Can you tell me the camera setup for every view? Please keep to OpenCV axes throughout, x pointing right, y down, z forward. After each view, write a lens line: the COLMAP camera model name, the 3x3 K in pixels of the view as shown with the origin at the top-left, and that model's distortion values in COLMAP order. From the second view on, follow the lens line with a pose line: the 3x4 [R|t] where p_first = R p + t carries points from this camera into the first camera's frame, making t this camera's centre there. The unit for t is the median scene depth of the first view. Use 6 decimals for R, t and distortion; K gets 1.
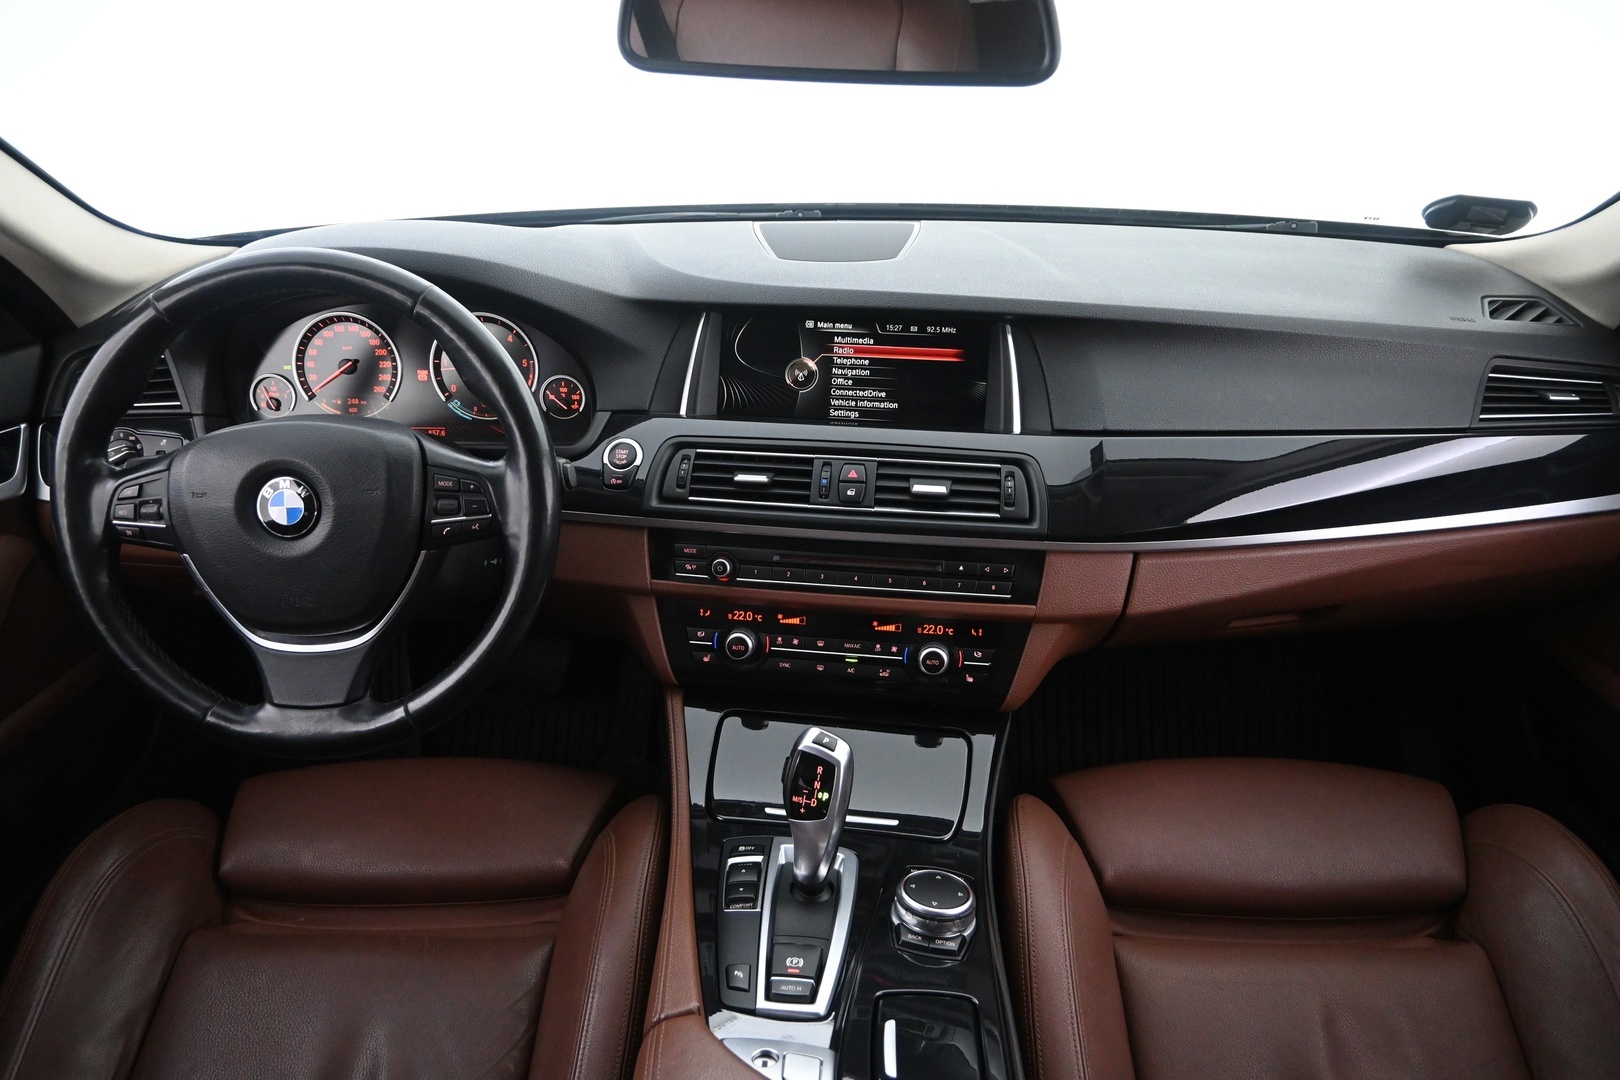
lens RADIAL K [[1102.7, 0, 811.6], [0, 1102.7, 536.9], [0, 0, 1]] dist [0.000801, -0.008026]
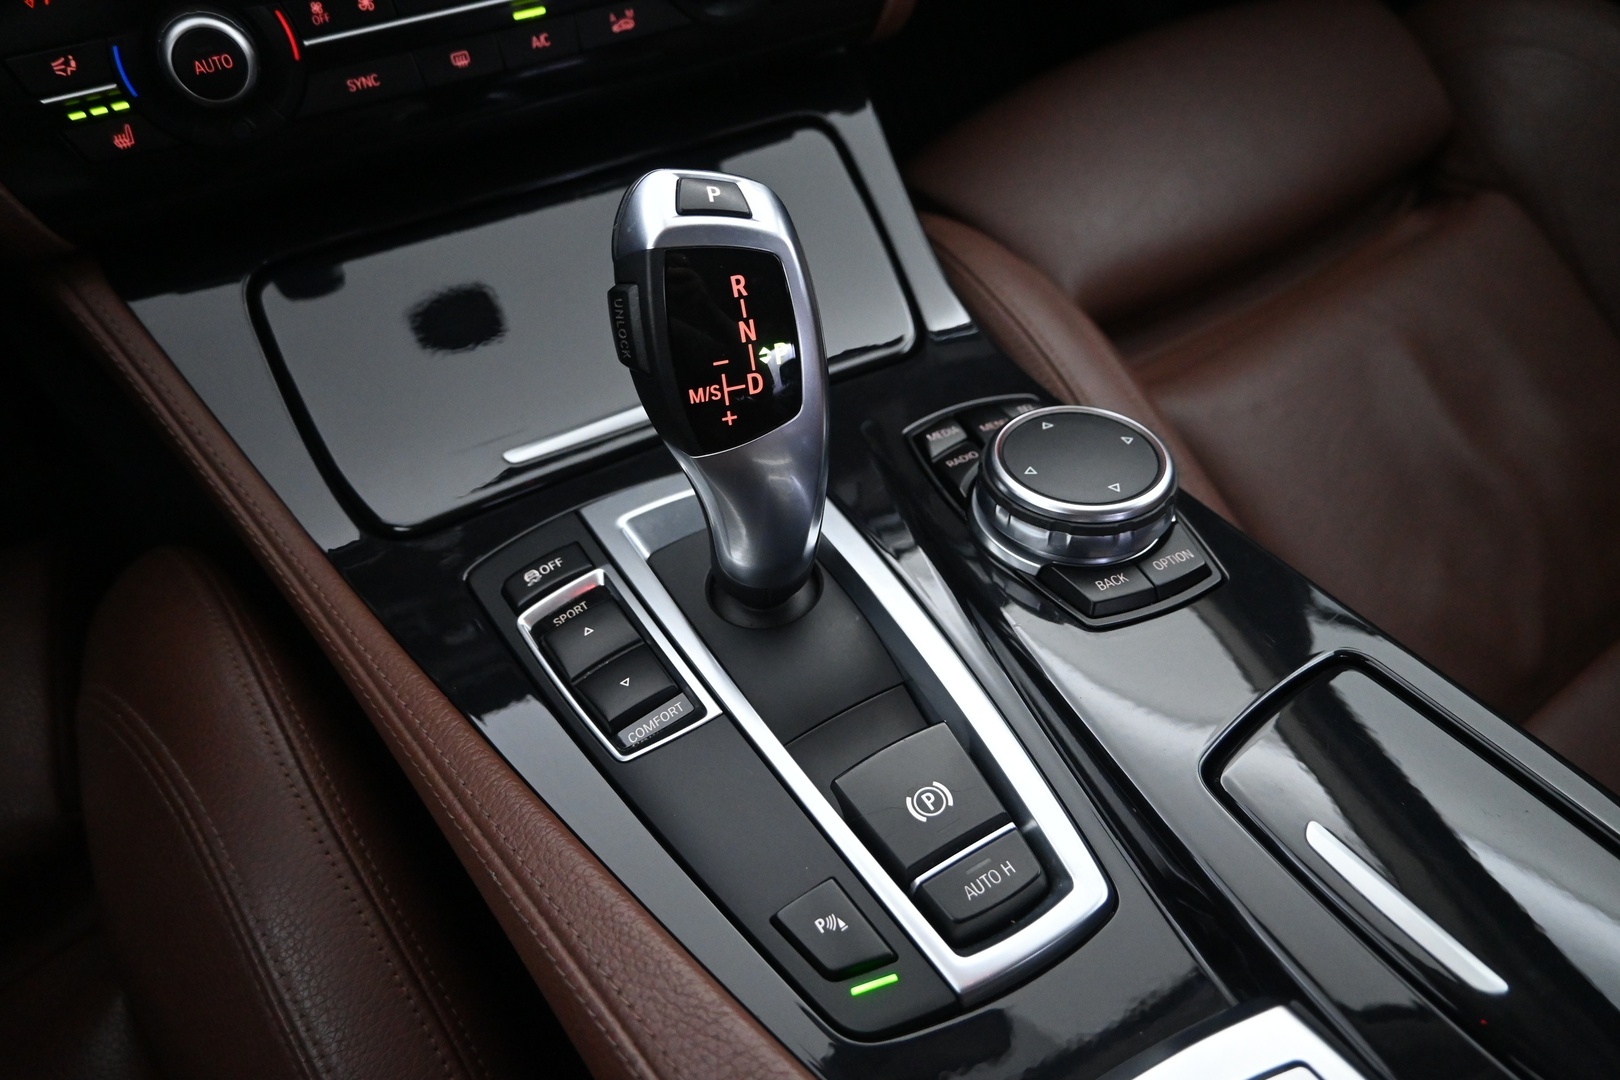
lens RADIAL K [[1102.7, 0, 808.2], [0, 1102.7, 534.4], [0, 0, 1]] dist [0.000801, -0.008026]
pose [[0.803507, -0.458131, 0.380122, -0.112862], [0.245873, 0.836936, 0.488962, 0.100843], [-0.542147, -0.299423, 0.785126, 0.603226]]
